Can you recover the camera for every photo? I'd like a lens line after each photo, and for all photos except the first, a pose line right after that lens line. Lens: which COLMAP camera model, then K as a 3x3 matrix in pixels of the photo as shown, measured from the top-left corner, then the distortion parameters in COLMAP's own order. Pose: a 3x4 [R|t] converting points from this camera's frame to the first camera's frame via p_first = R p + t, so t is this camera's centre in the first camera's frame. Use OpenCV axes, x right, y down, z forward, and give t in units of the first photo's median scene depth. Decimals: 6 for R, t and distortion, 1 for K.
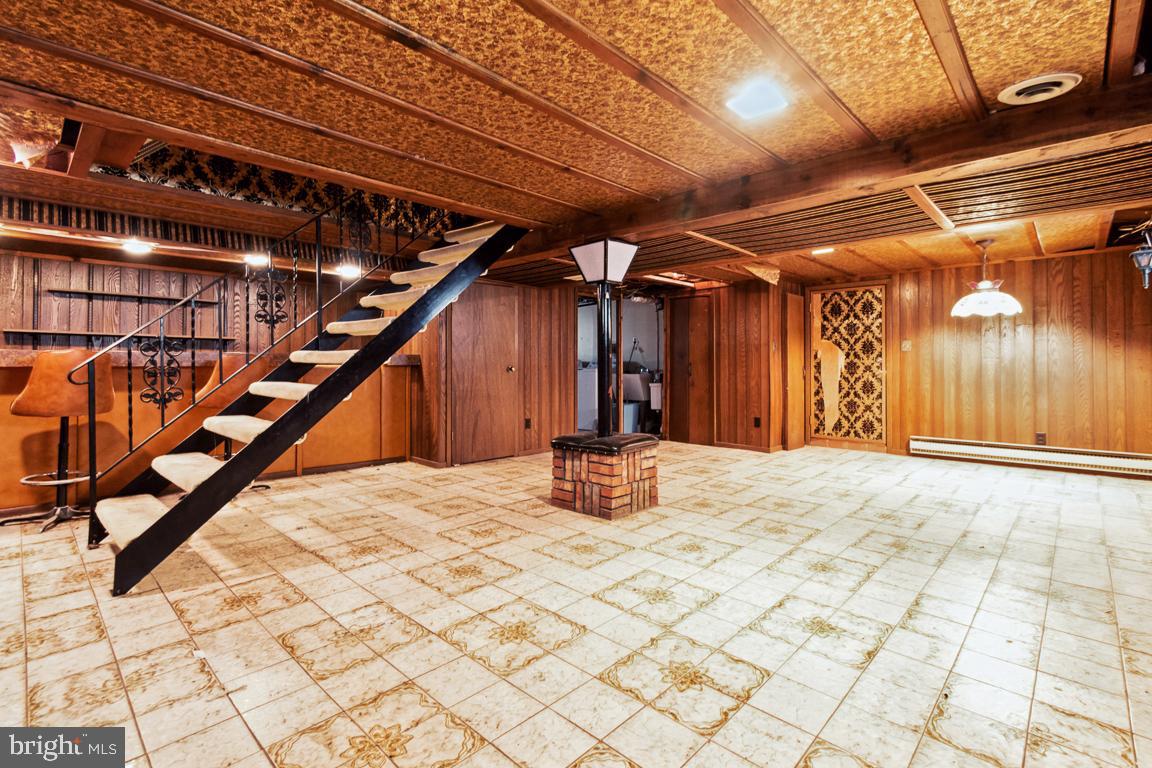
lens RADIAL K [[528.7, 0, 593.9], [0, 528.7, 362.5], [0, 0, 1]] dist [0.007362, -0.002784]
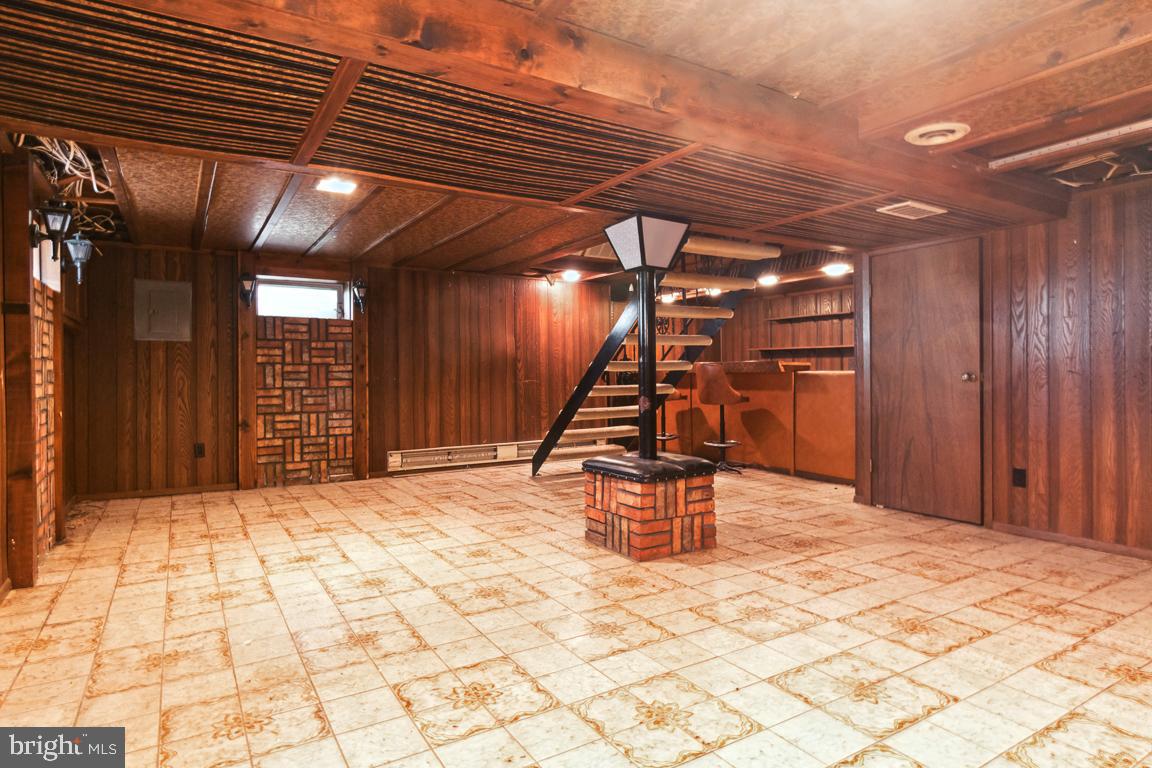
lens RADIAL K [[639.0, 0, 575.6], [0, 639.0, 377.7], [0, 0, 1]] dist [0.000188, -0.000119]
pose [[-0.266163, 0.010467, -0.963871, 1.257329], [0.008529, 0.999927, 0.008504, 0.004903], [0.963890, -0.005958, -0.266233, 1.446364]]
